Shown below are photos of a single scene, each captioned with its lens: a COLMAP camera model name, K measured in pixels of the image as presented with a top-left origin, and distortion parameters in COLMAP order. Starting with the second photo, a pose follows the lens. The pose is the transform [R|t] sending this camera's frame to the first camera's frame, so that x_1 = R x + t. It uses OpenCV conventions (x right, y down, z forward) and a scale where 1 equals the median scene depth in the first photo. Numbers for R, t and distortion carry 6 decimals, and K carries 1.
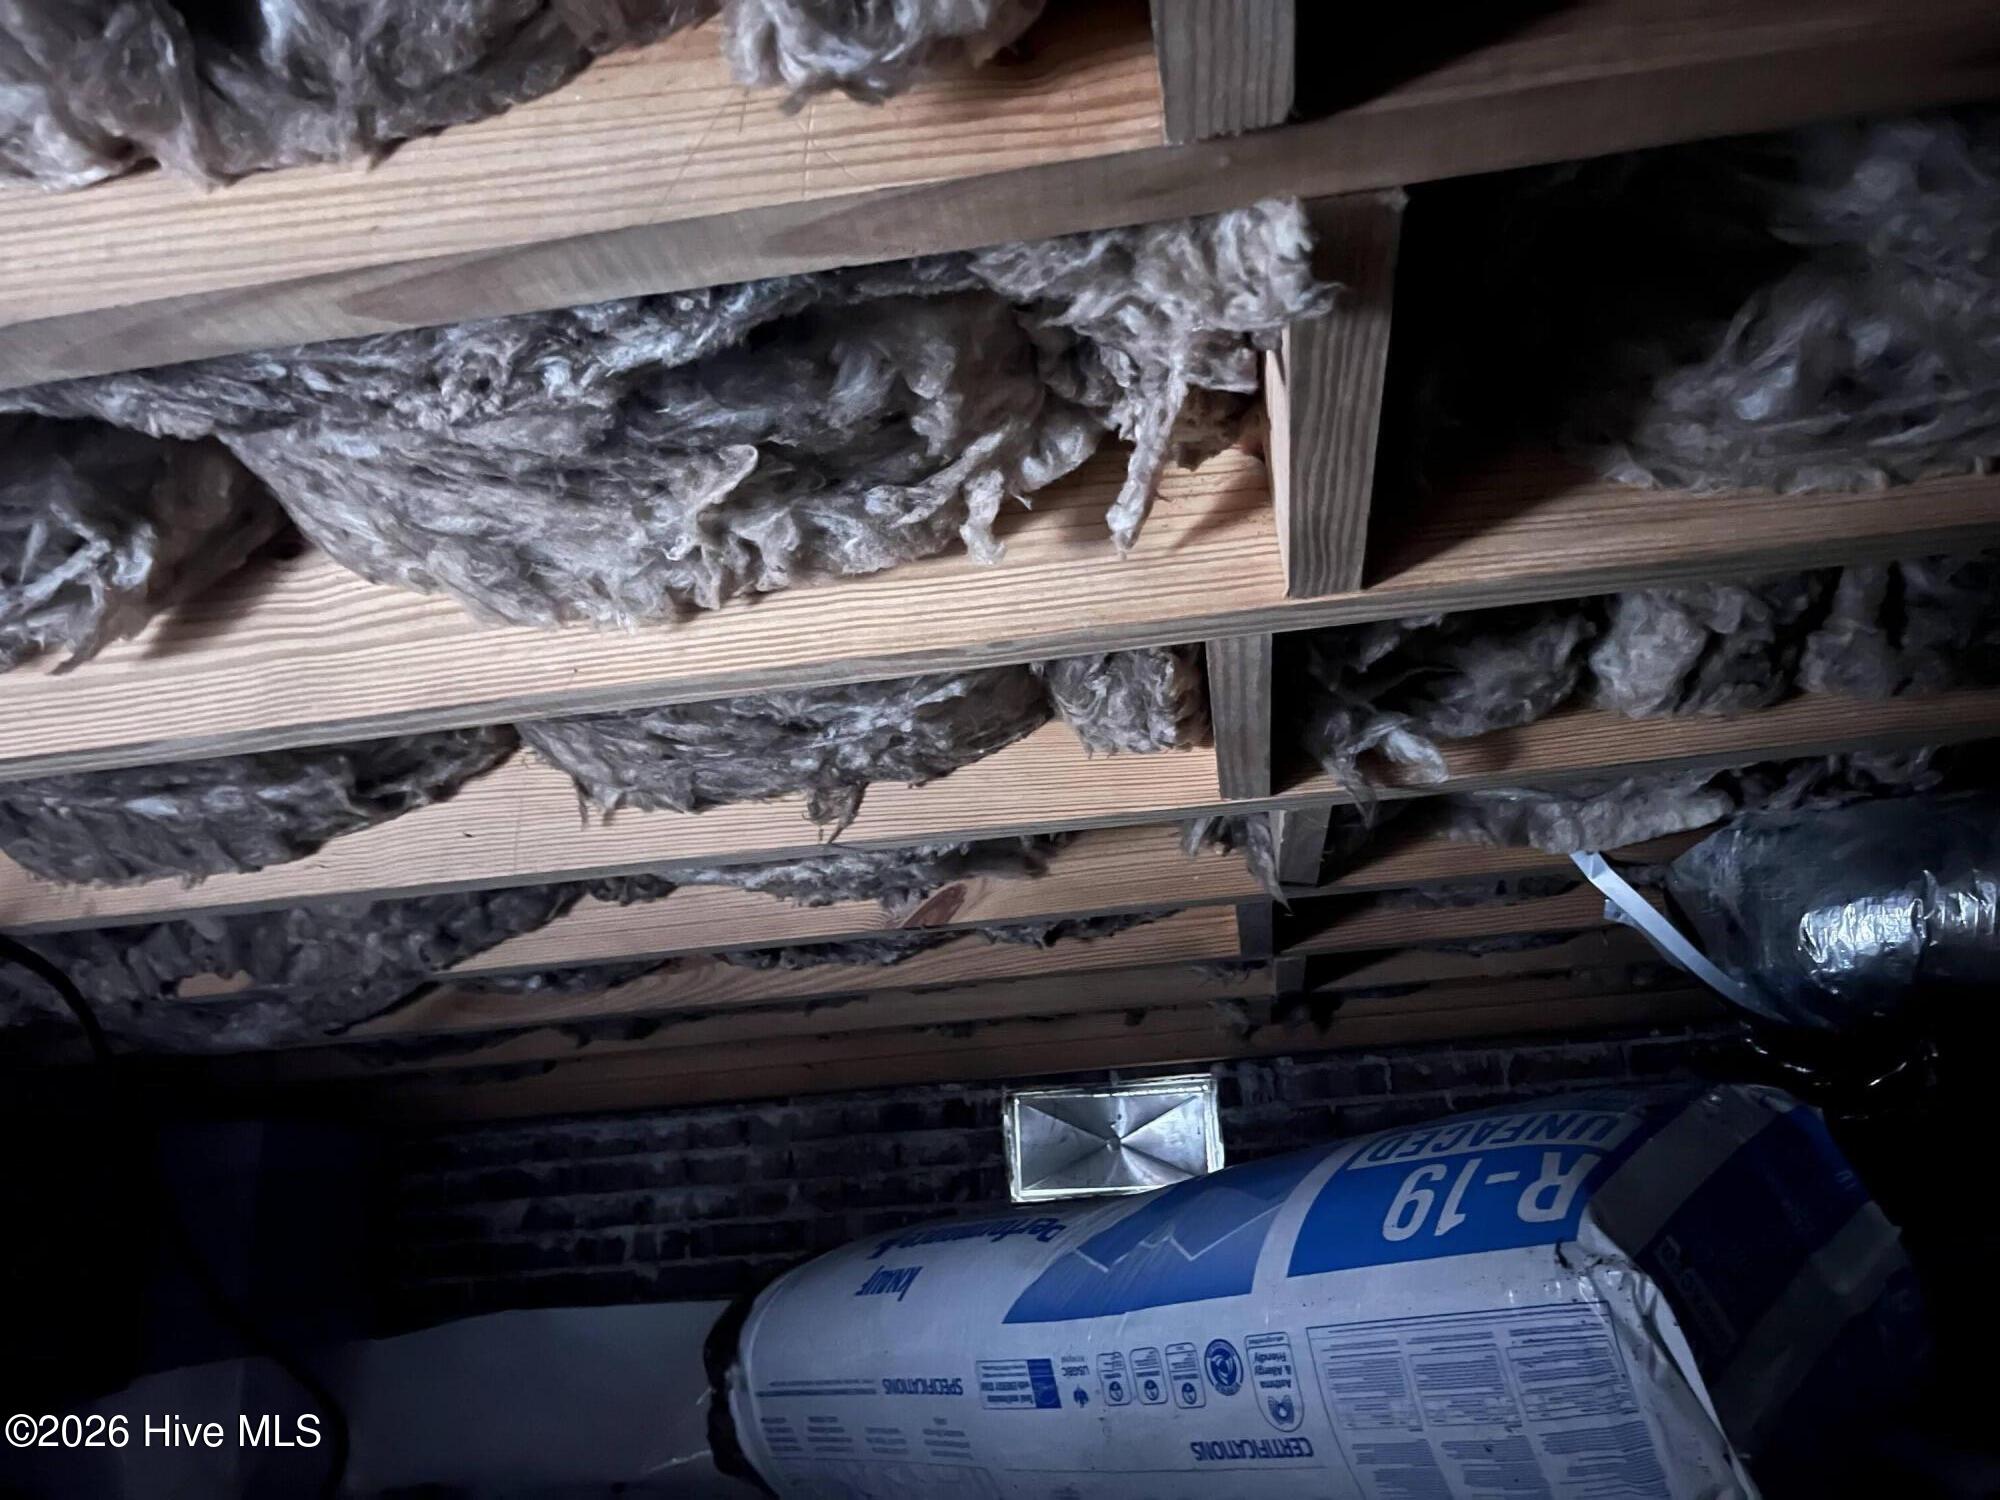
lens RADIAL K [[1491.3, 0, 998.5], [0, 1491.3, 758.2], [0, 0, 1]] dist [0.015062, -0.012806]
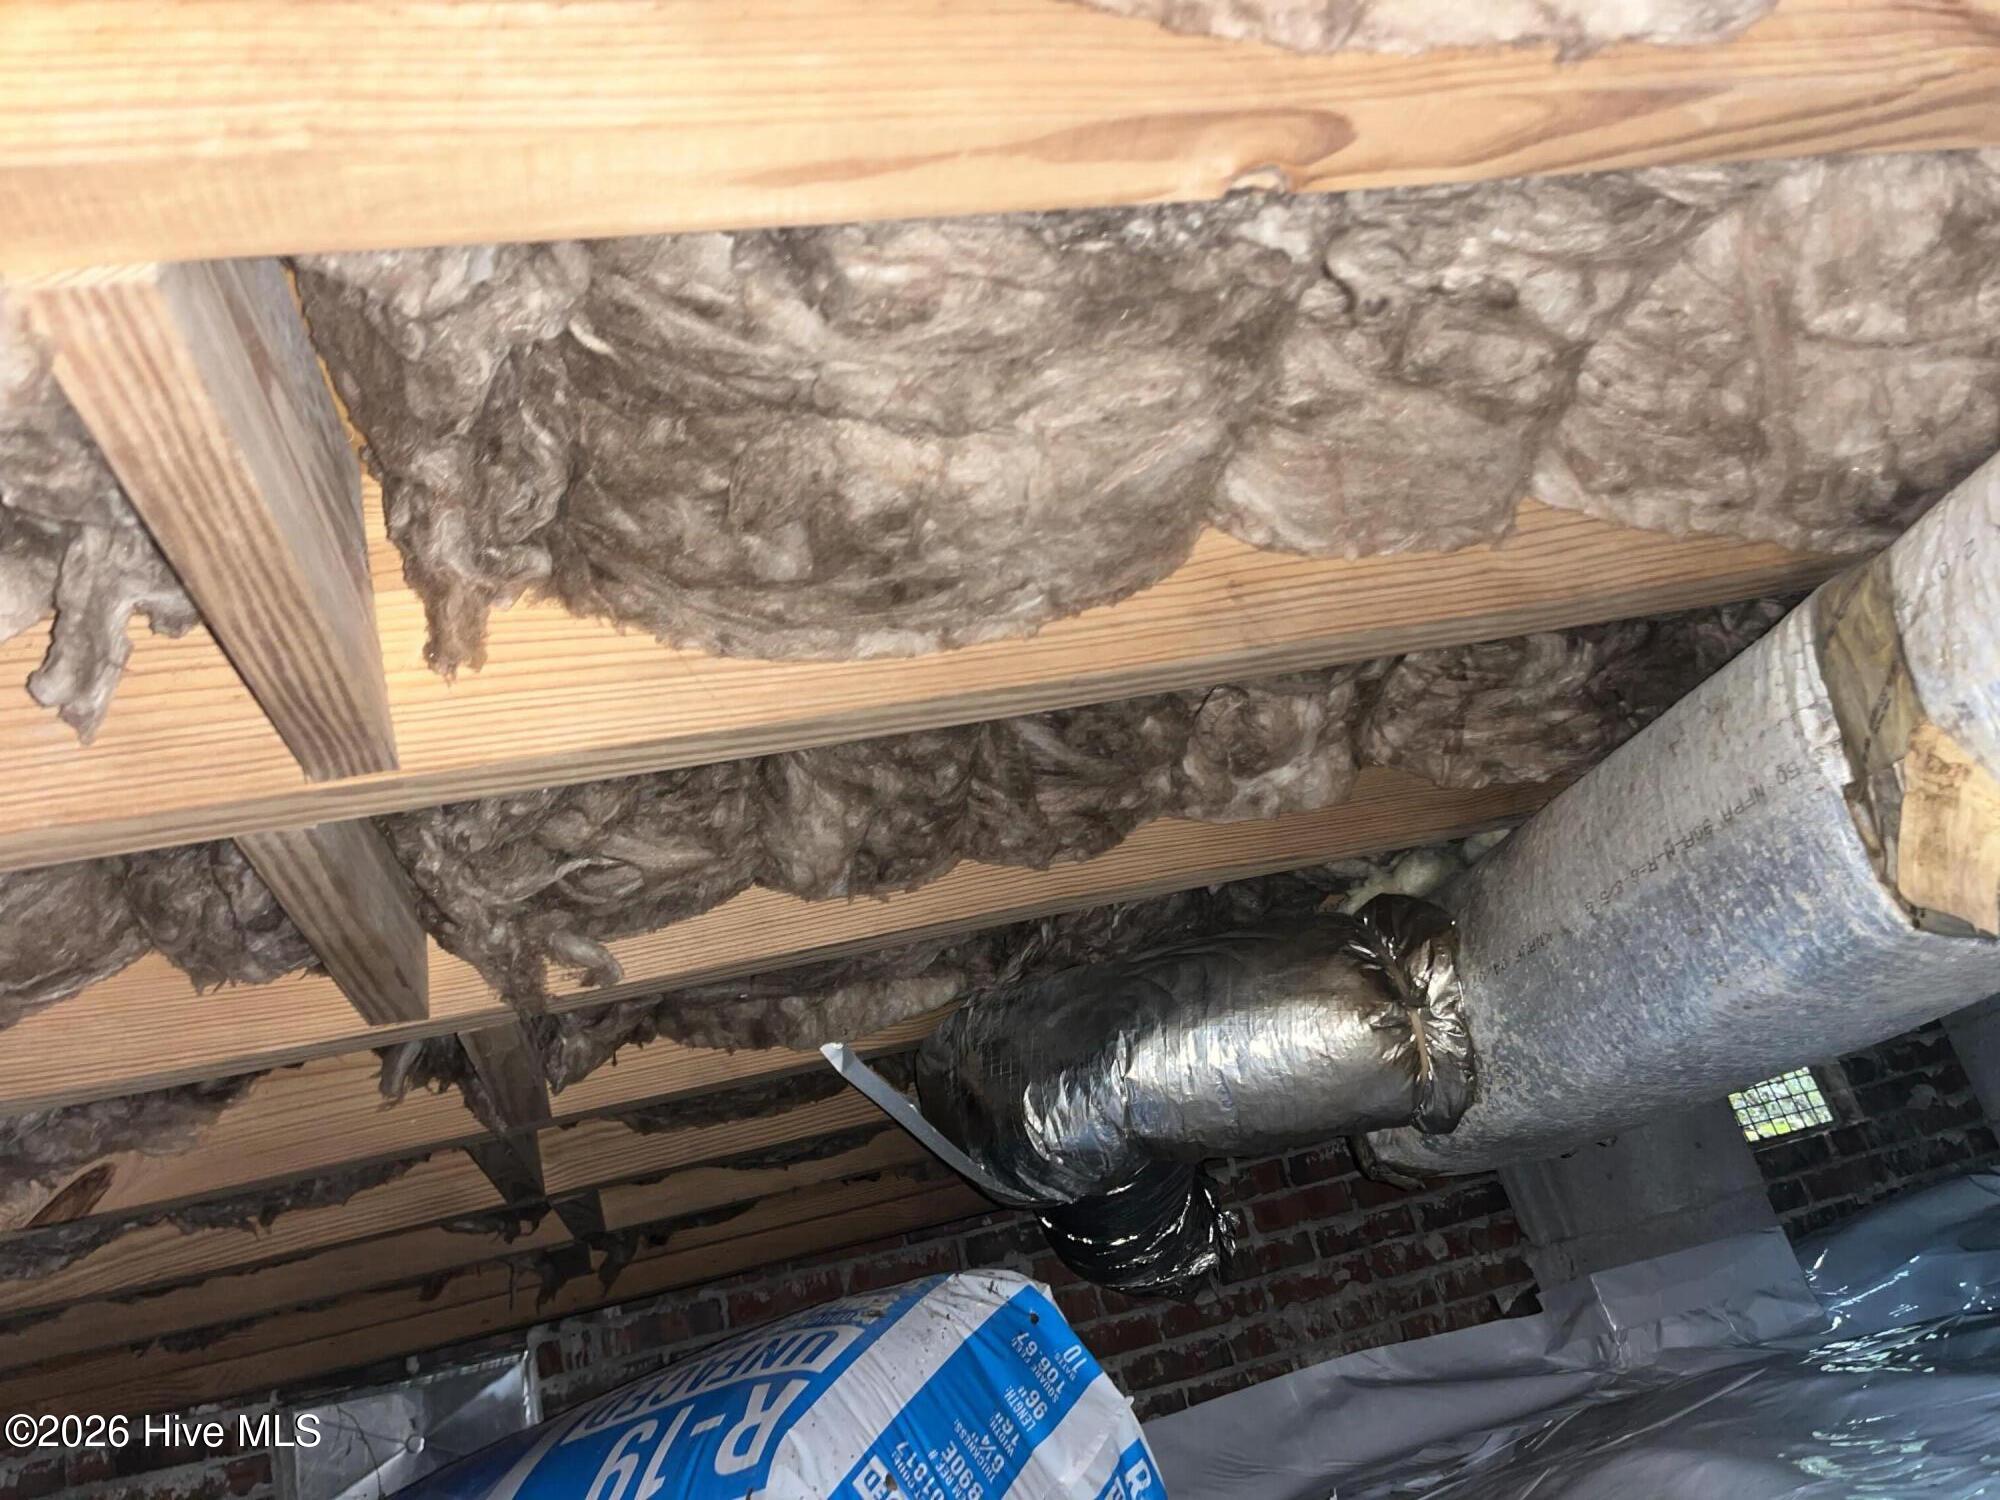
lens RADIAL K [[1491.3, 0, 1000.3], [0, 1491.3, 741.5], [0, 0, 1]] dist [0.015062, -0.012806]
pose [[0.932725, -0.026301, 0.359628, 0.179232], [0.082340, 0.986521, -0.141407, 0.017110], [-0.351062, 0.161505, 0.922319, 0.044420]]
